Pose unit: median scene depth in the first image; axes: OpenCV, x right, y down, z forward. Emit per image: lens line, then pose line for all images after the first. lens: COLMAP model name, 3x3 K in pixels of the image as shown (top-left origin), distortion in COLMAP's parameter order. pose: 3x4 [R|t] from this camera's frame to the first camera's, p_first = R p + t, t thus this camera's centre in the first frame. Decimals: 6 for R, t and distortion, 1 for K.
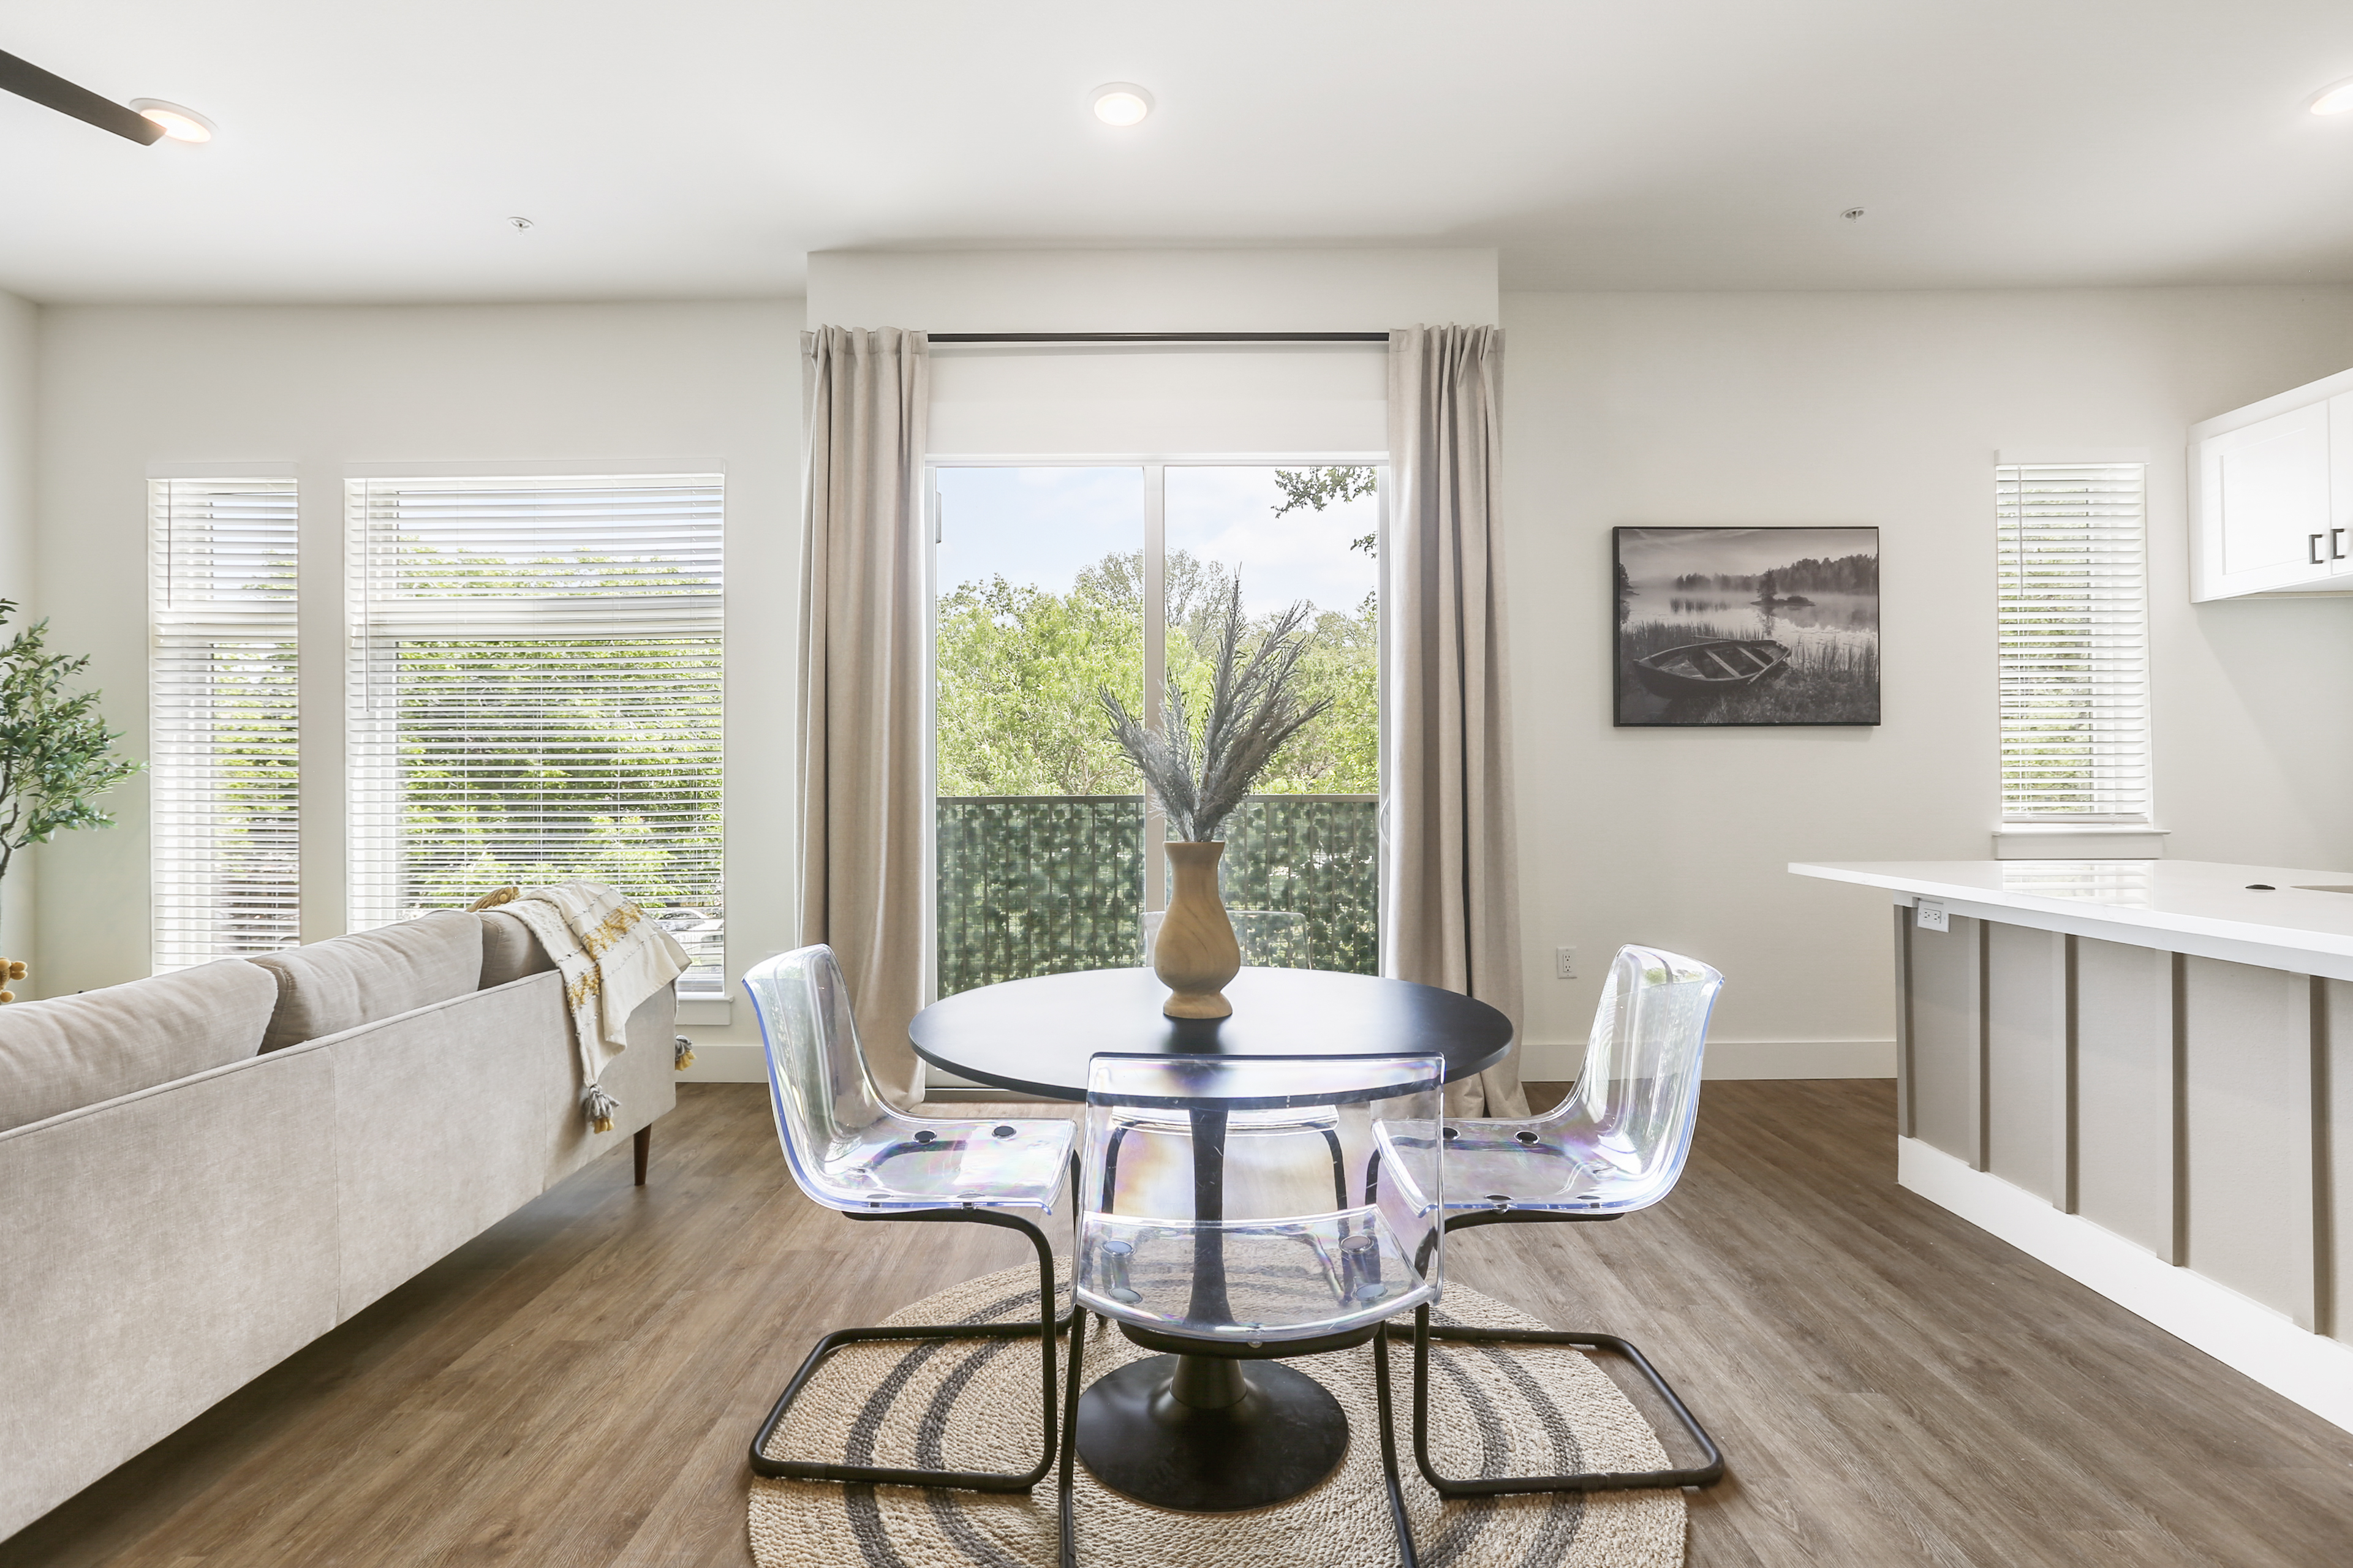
lens RADIAL K [[1116.5, 0, 1169.6], [0, 1116.5, 778.3], [0, 0, 1]] dist [-0.033669, 0.019595]
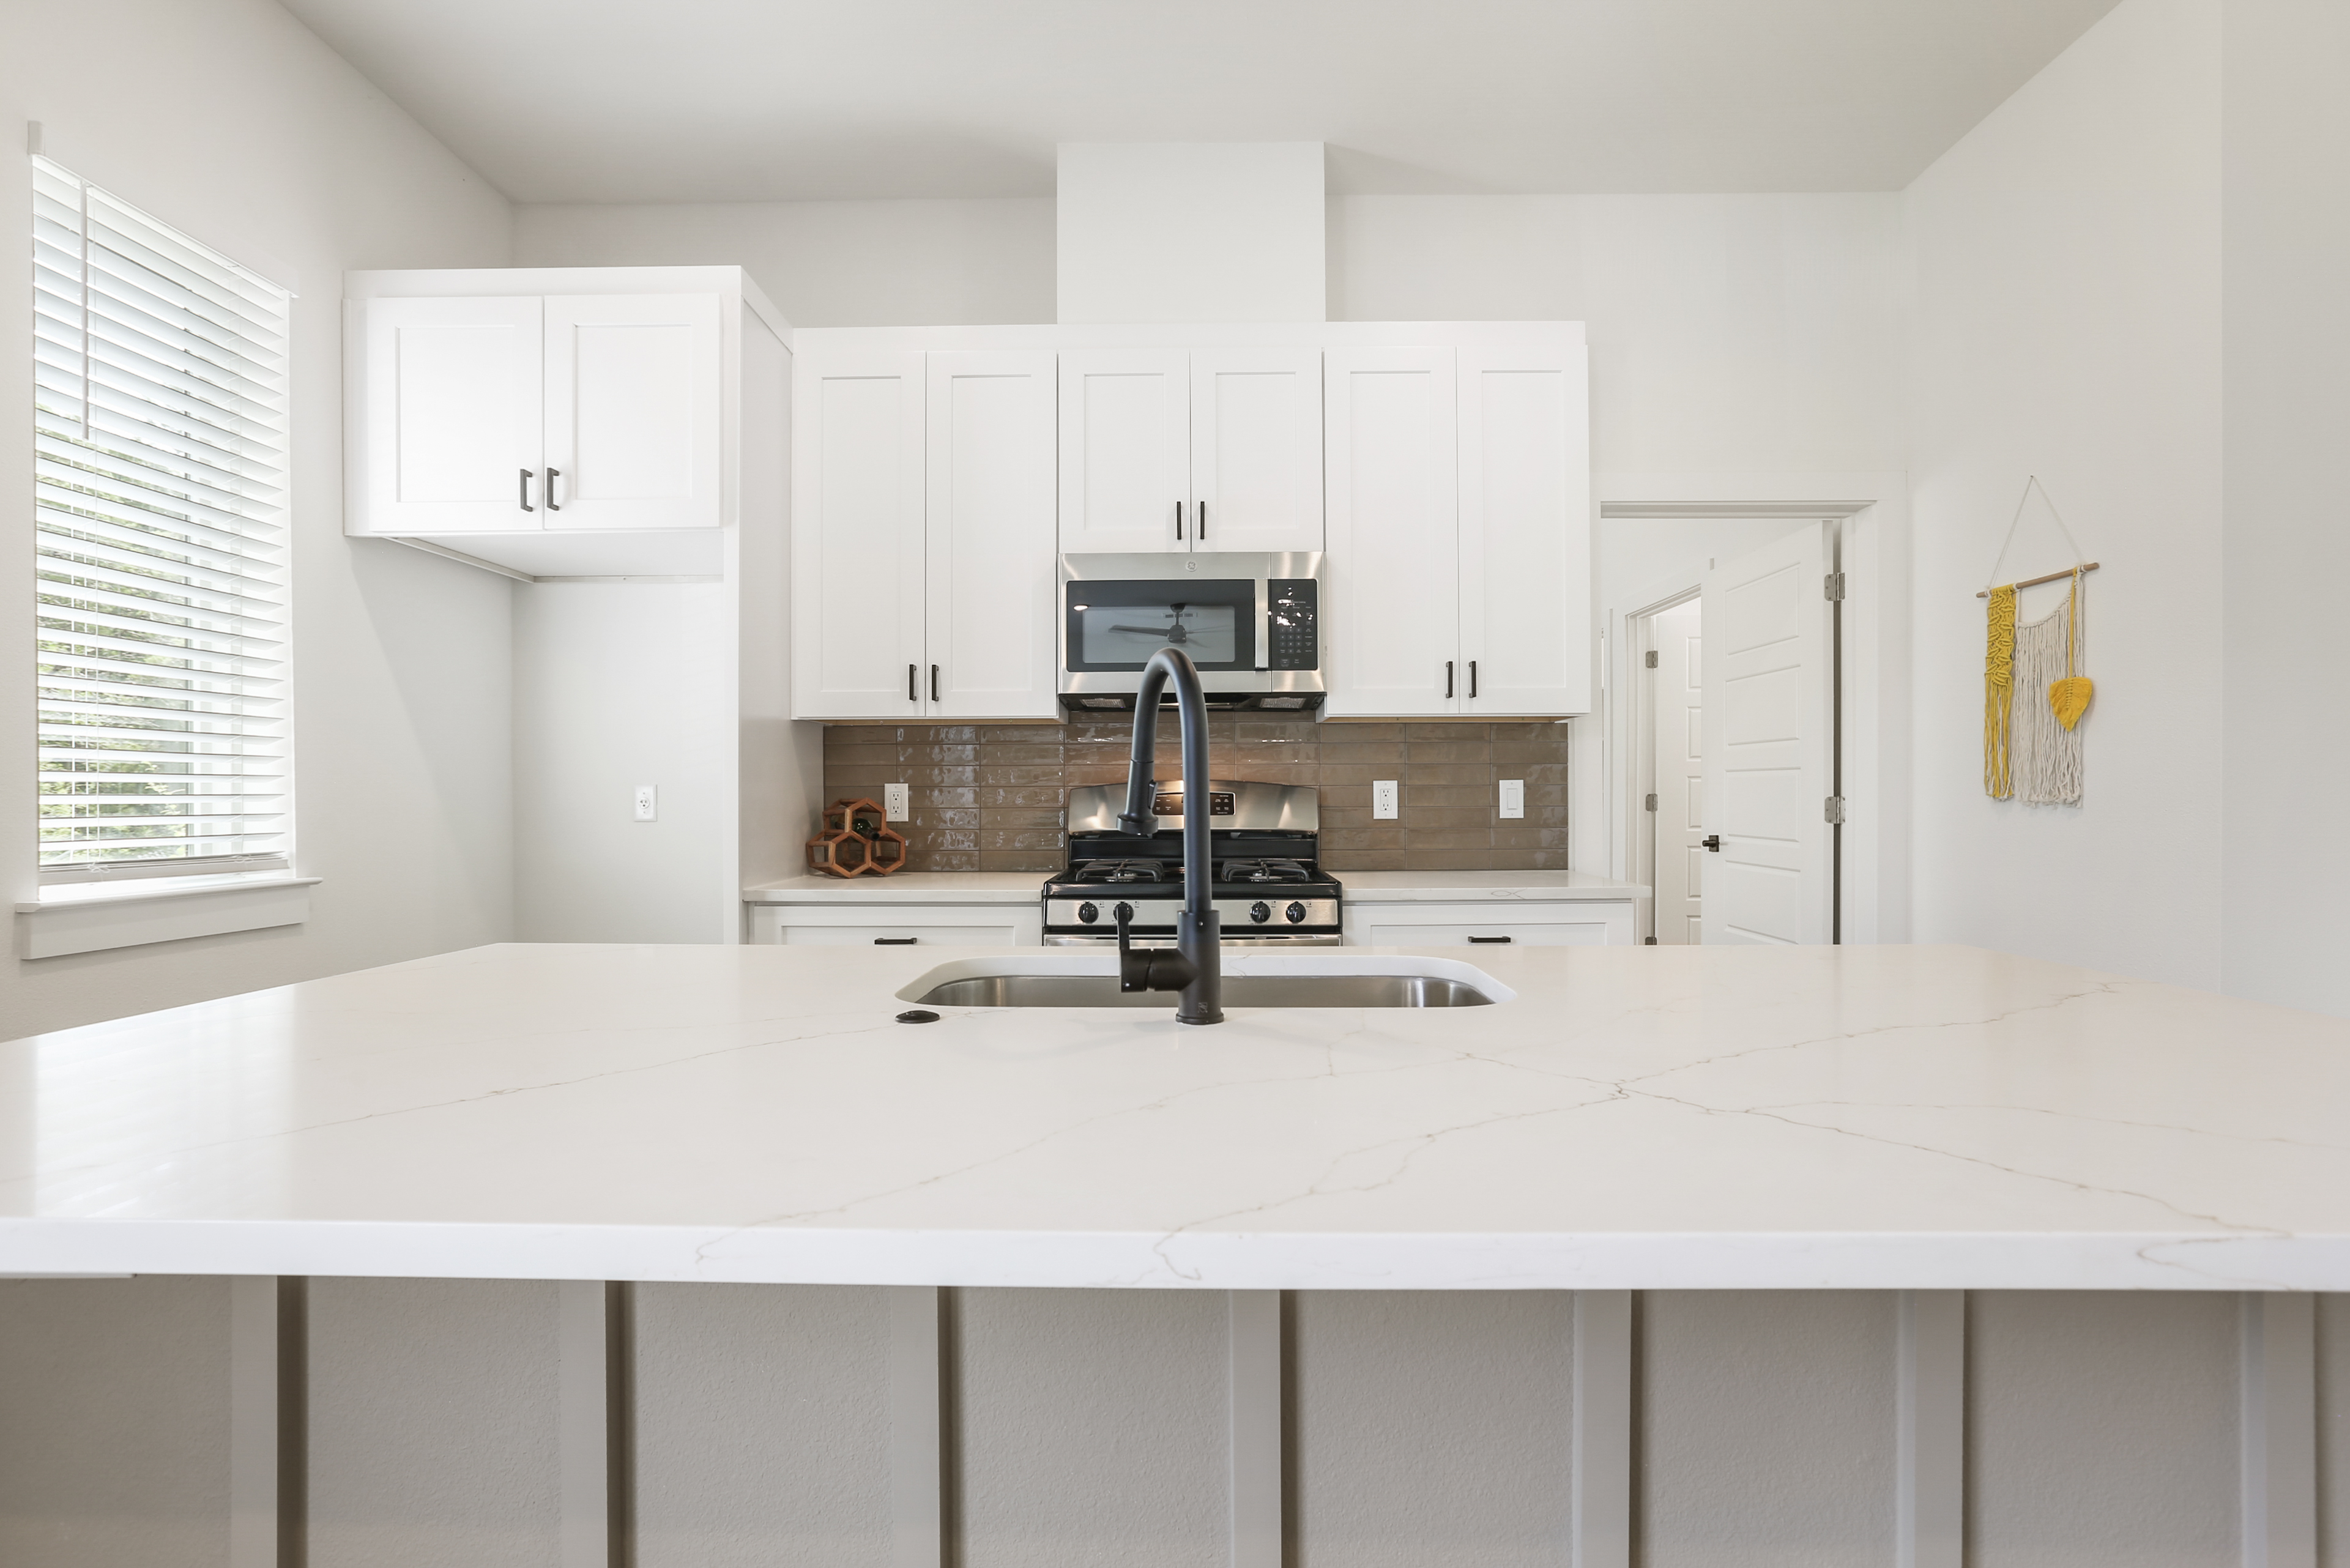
lens RADIAL K [[1098.2, 0, 1178.7], [0, 1098.2, 793.8], [0, 0, 1]] dist [-0.040367, 0.023343]
pose [[0.009208, 0.010567, 0.999902, 0.277909], [-0.004029, 0.999936, -0.010530, 0.002802], [-0.999949, -0.003931, 0.009250, 0.489182]]
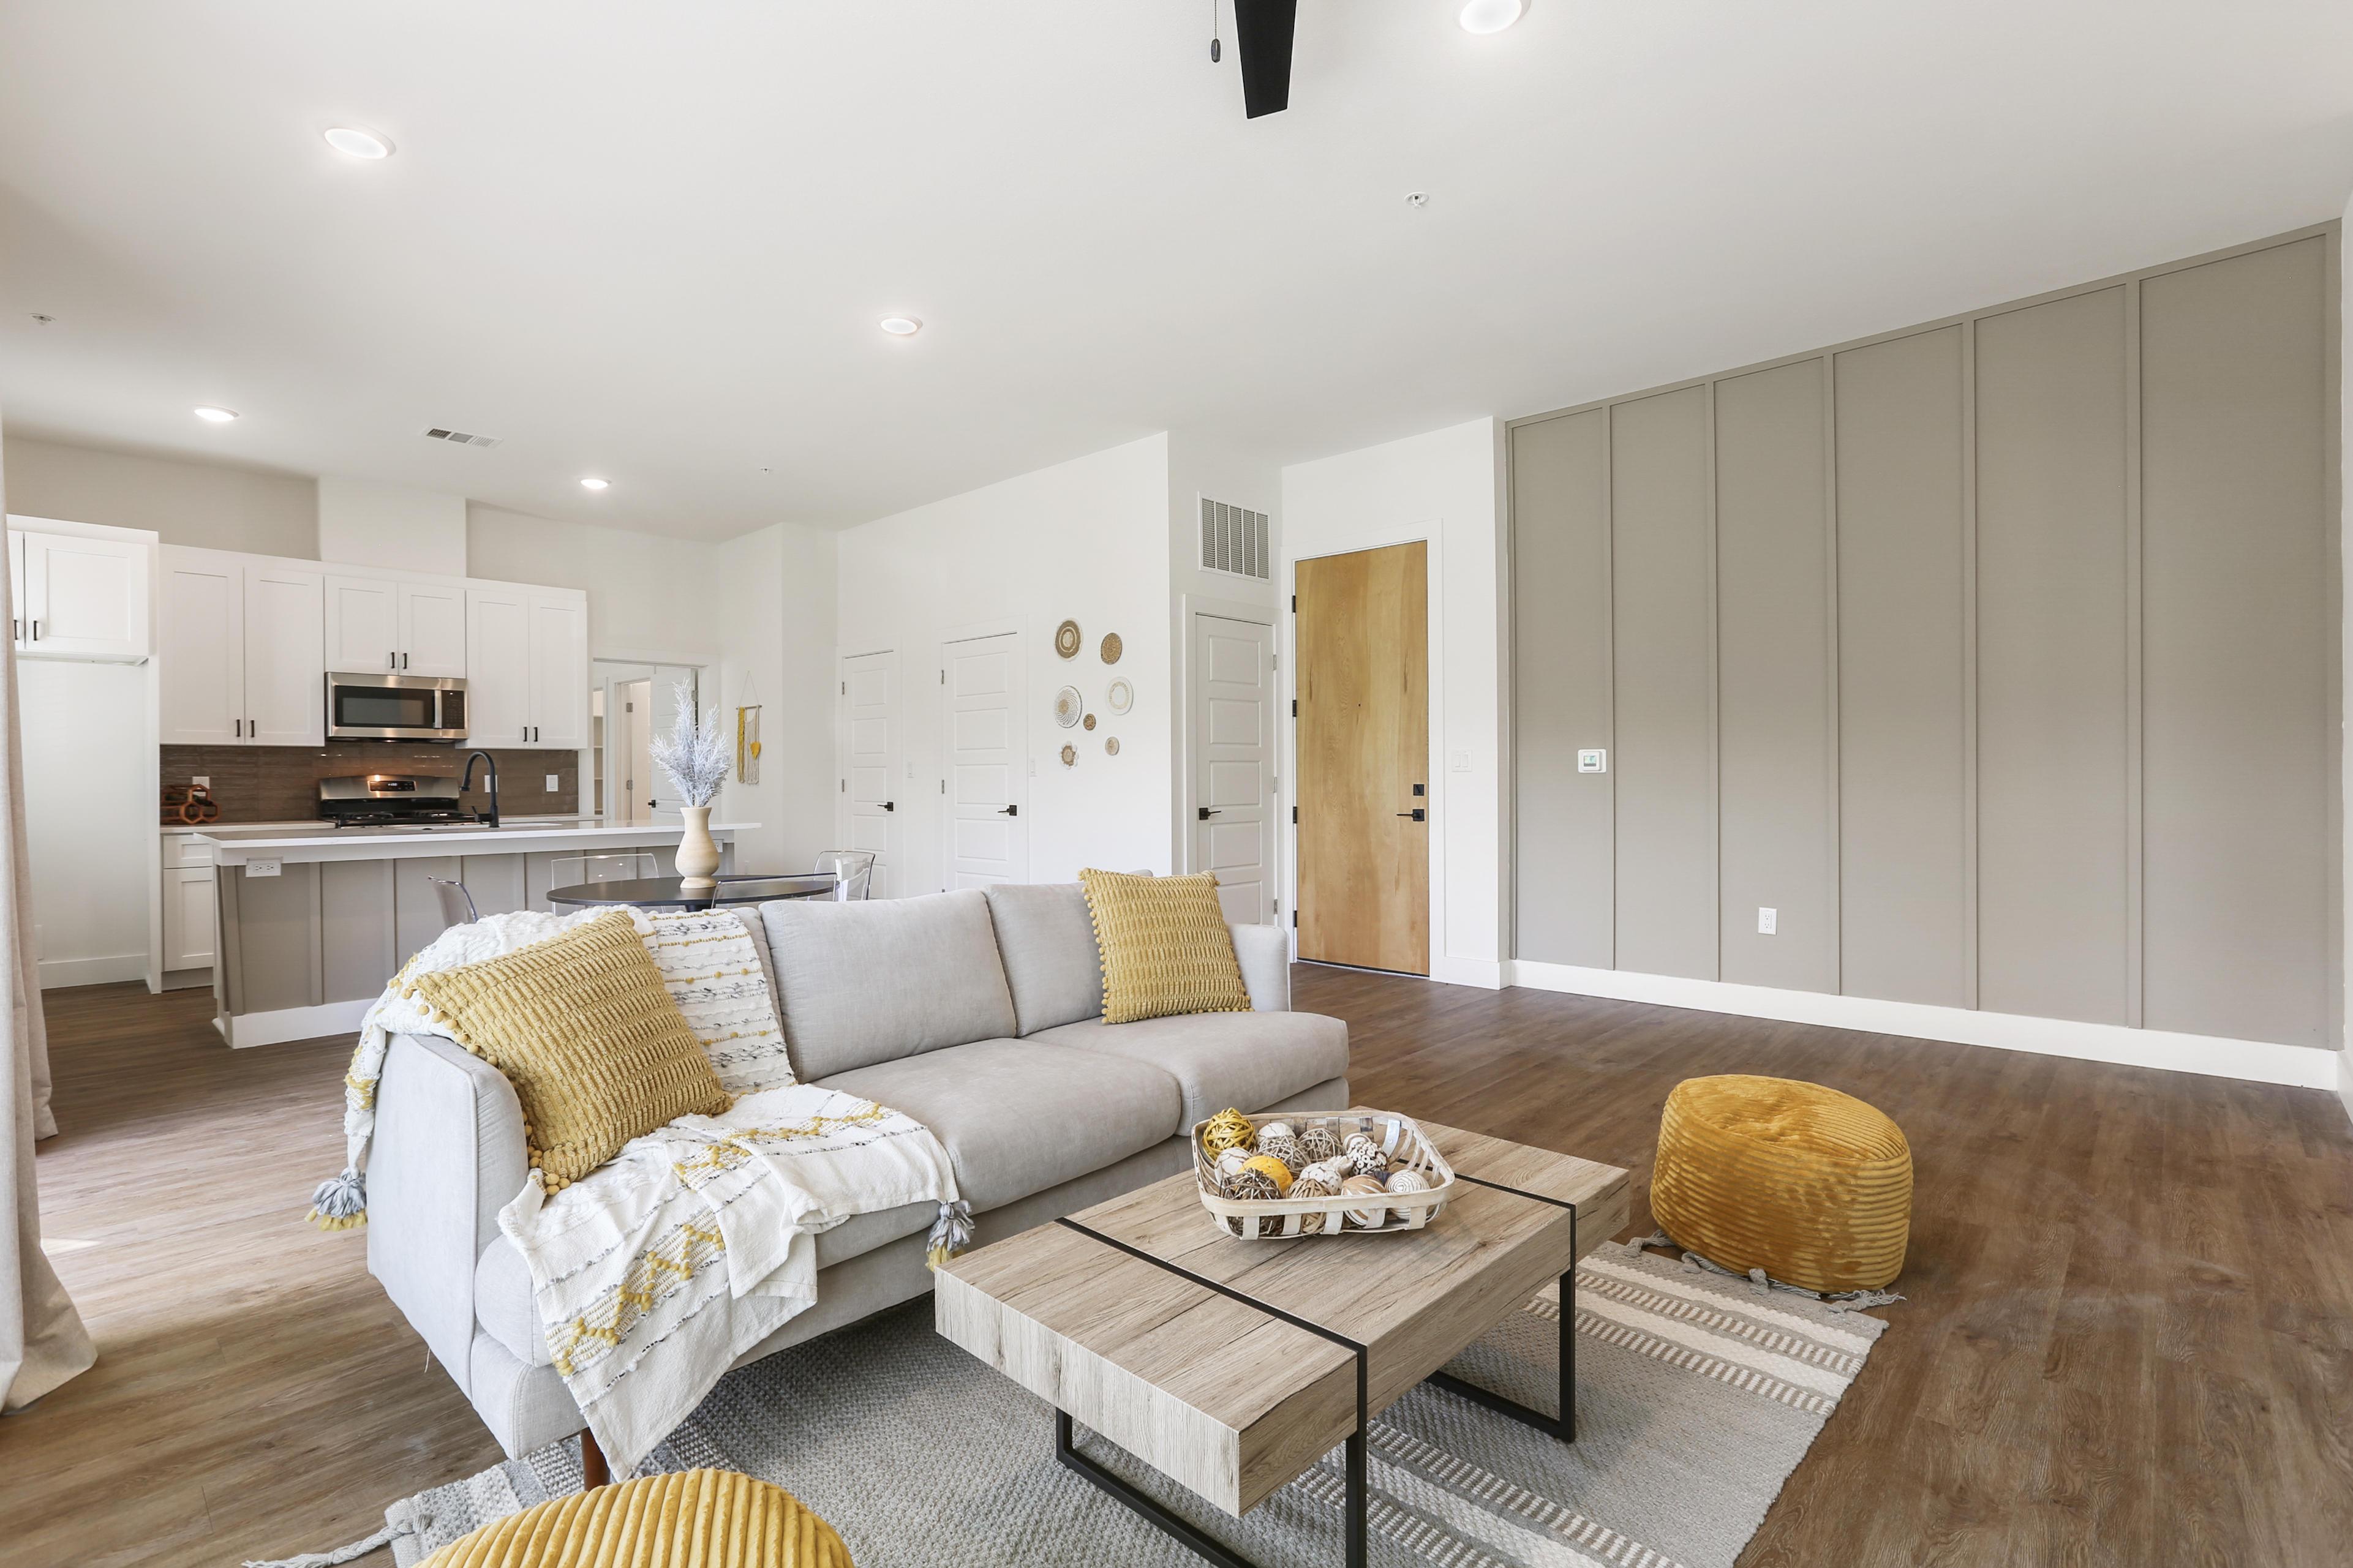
lens RADIAL K [[1090.9, 0, 1176.6], [0, 1090.9, 784.9], [0, 0, 1]] dist [-0.039537, 0.020523]
pose [[-0.737370, 0.006393, 0.675458, -0.958542], [0.005442, 0.999979, -0.003524, 0.012316], [-0.675467, 0.001078, -0.737390, 0.894668]]
